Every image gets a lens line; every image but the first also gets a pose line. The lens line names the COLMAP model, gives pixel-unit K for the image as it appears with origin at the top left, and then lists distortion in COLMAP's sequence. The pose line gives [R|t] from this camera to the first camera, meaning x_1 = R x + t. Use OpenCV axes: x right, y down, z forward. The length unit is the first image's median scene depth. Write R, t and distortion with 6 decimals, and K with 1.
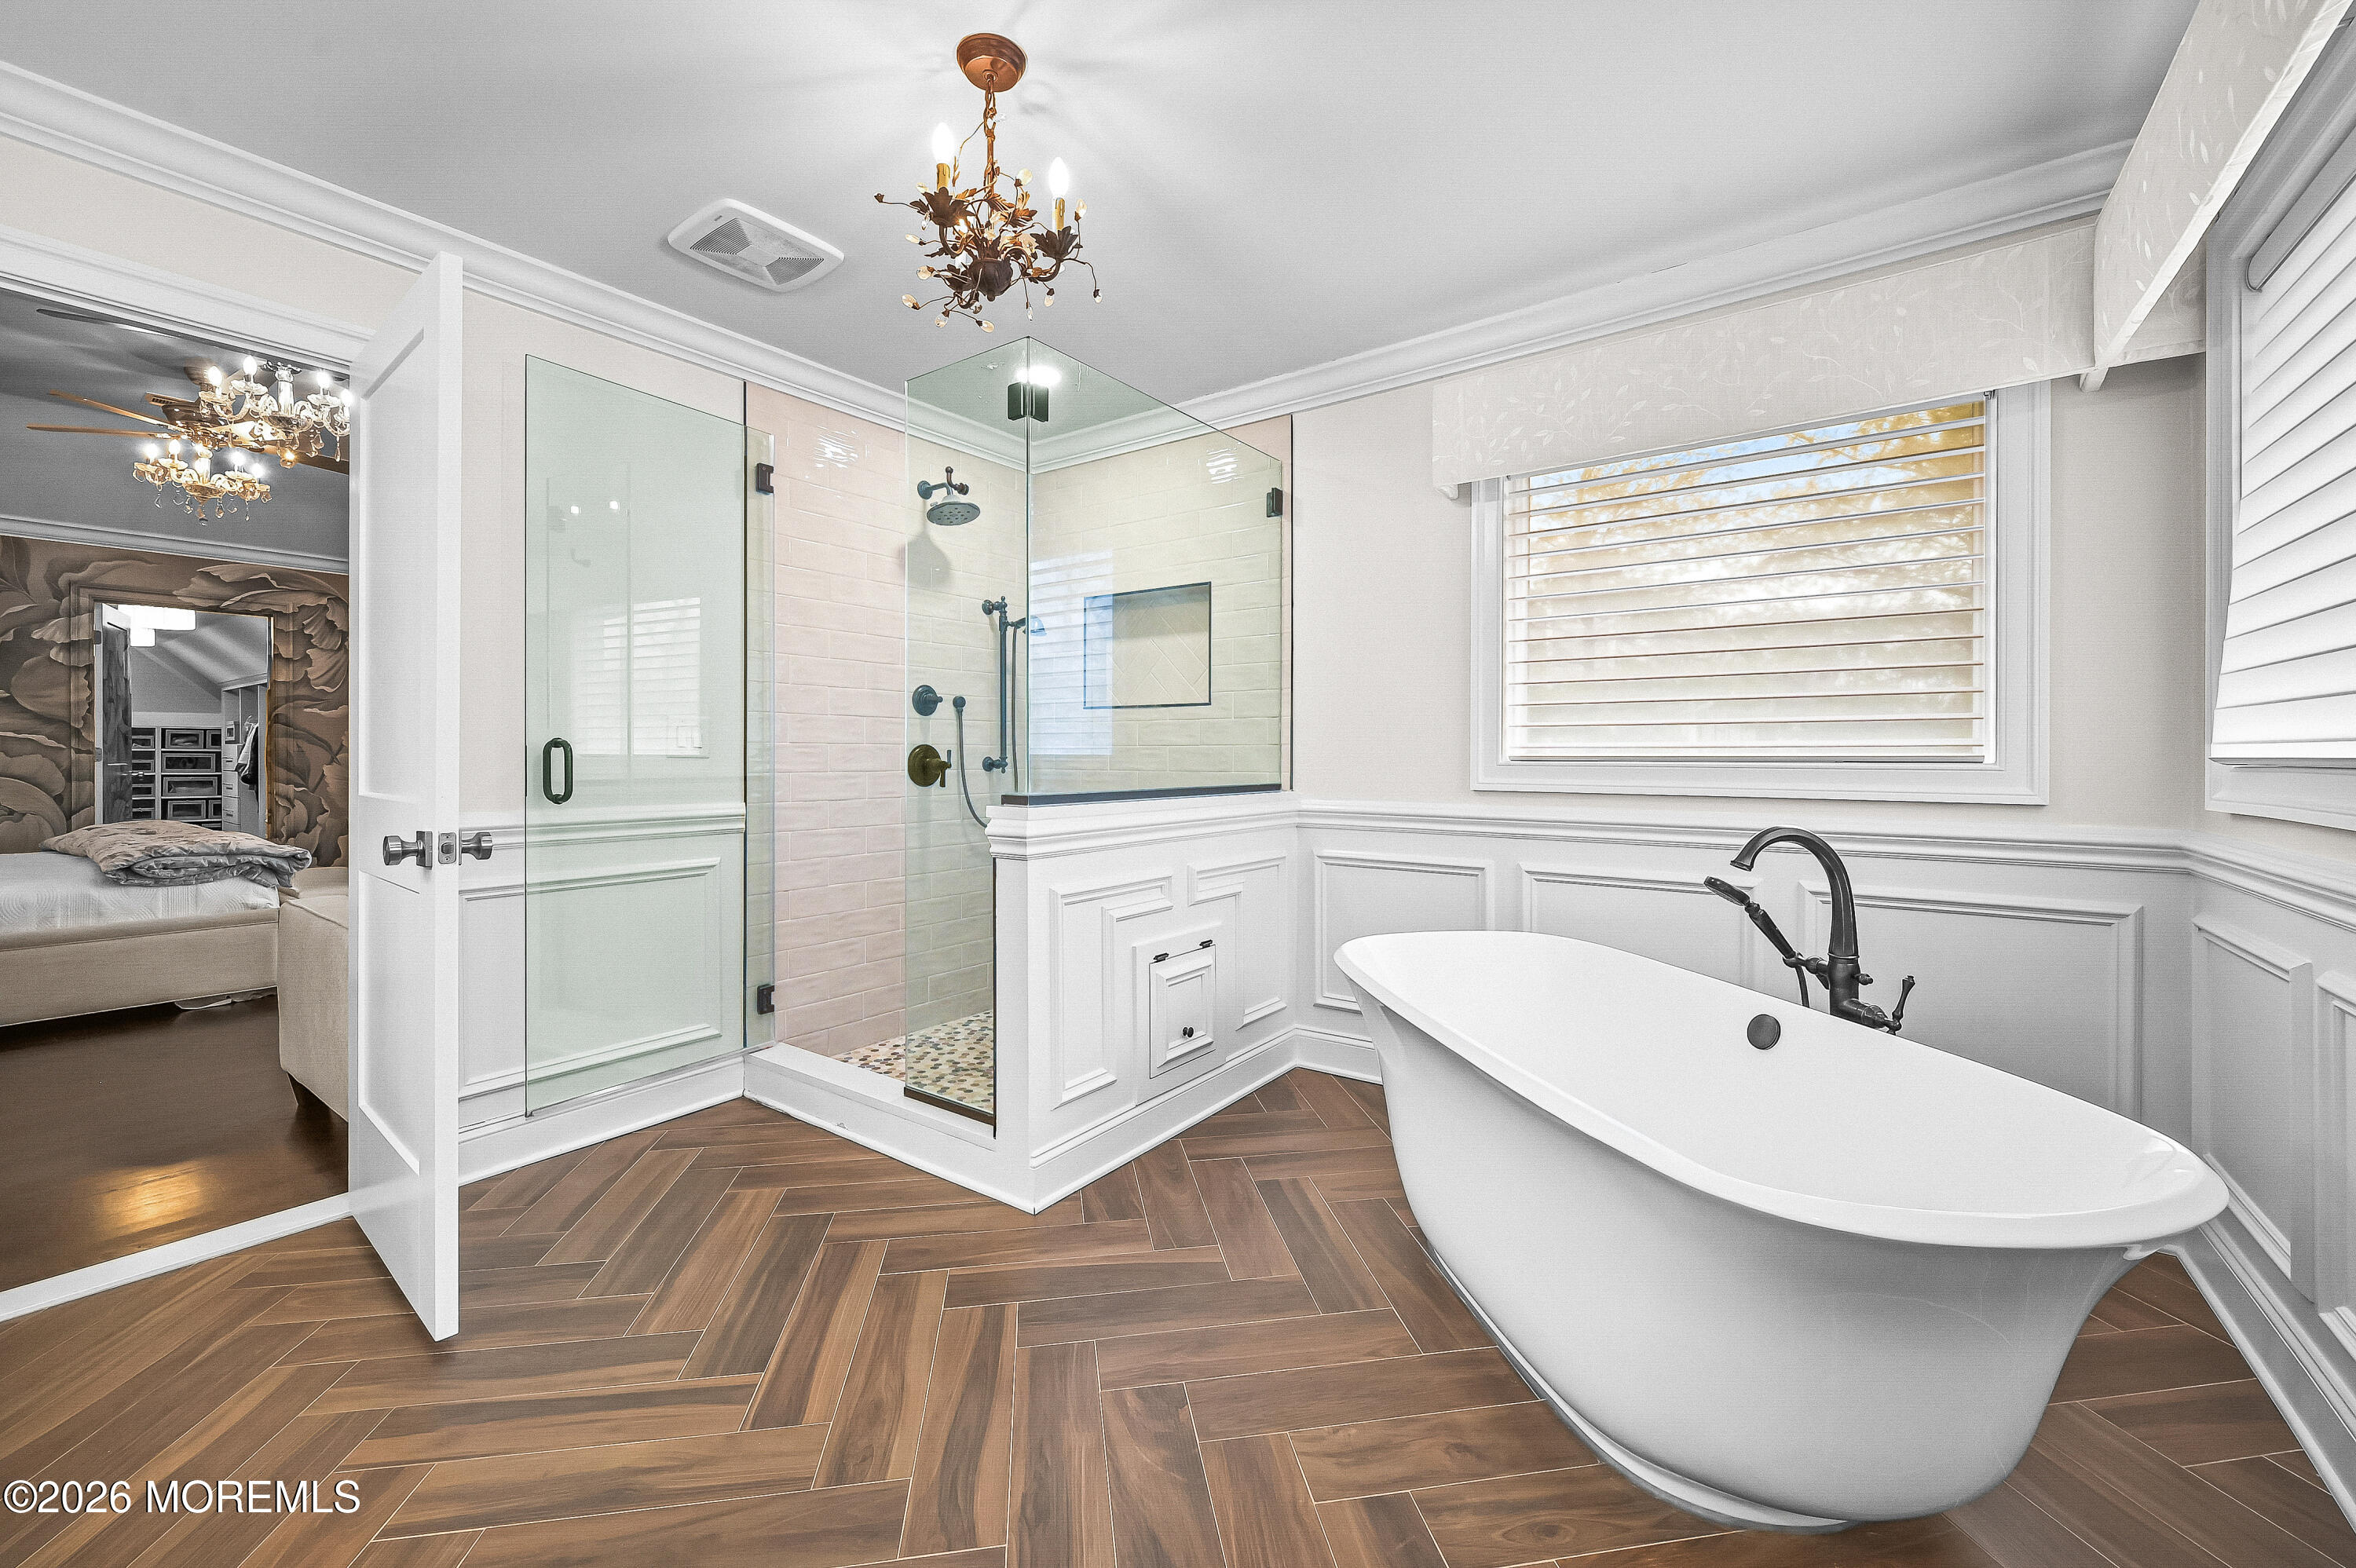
lens RADIAL K [[947.1, 0, 1178.6], [0, 947.1, 770.2], [0, 0, 1]] dist [0.003274, 0.000285]
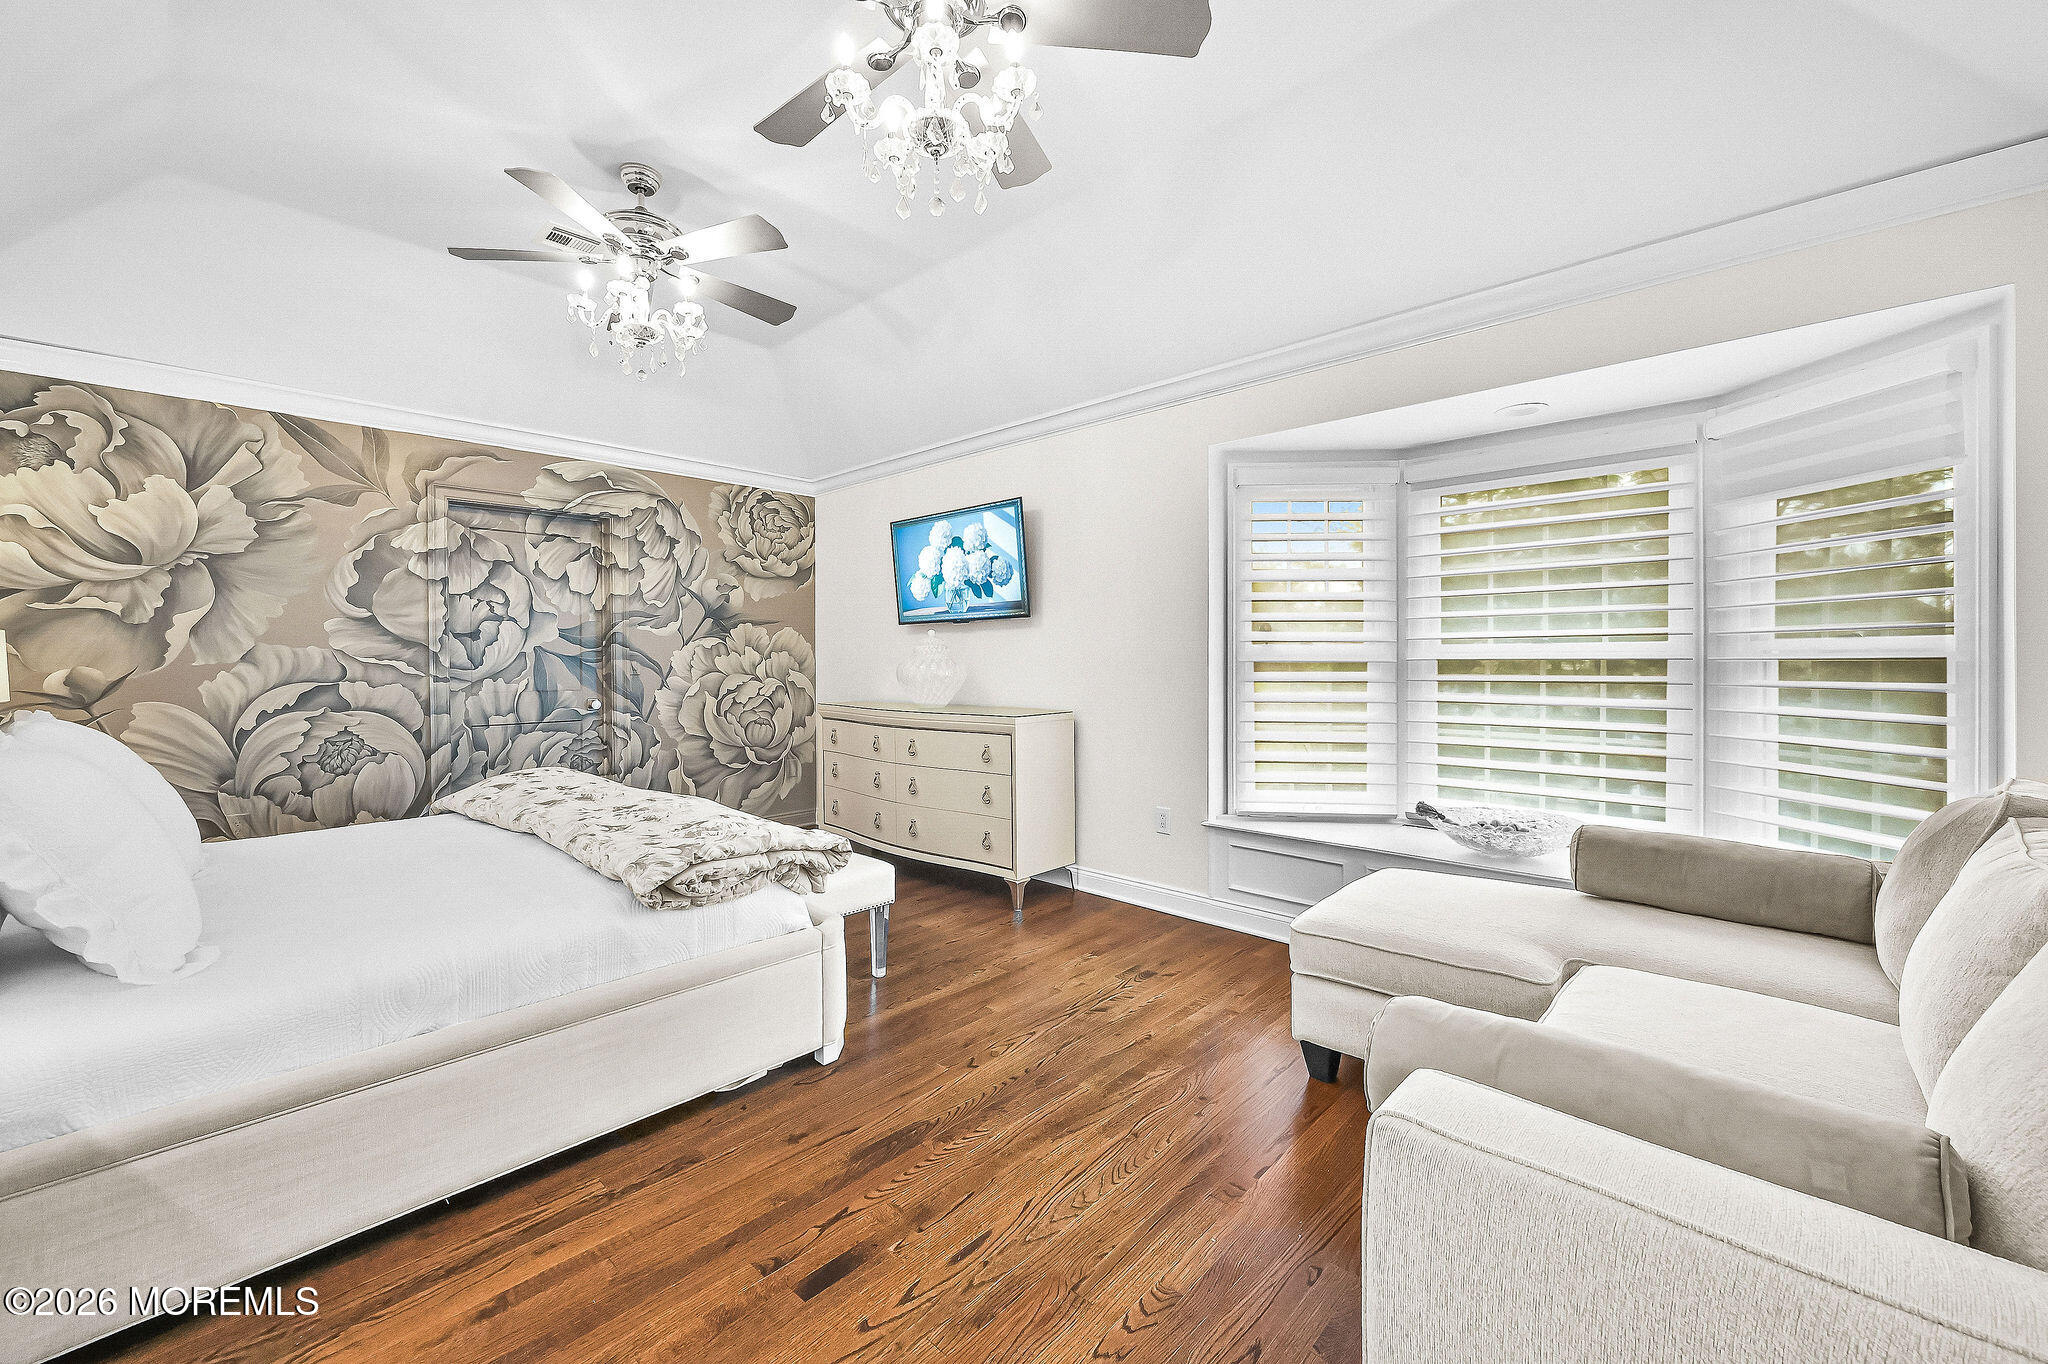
lens RADIAL K [[825.2, 0, 1023.8], [0, 825.2, 669.4], [0, 0, 1]] dist [0.001210, 0.000205]
pose [[0.992093, -0.005994, -0.125359, -0.544740], [0.005719, 0.999980, -0.002555, -0.024114], [0.125372, 0.001818, 0.992108, 0.334209]]
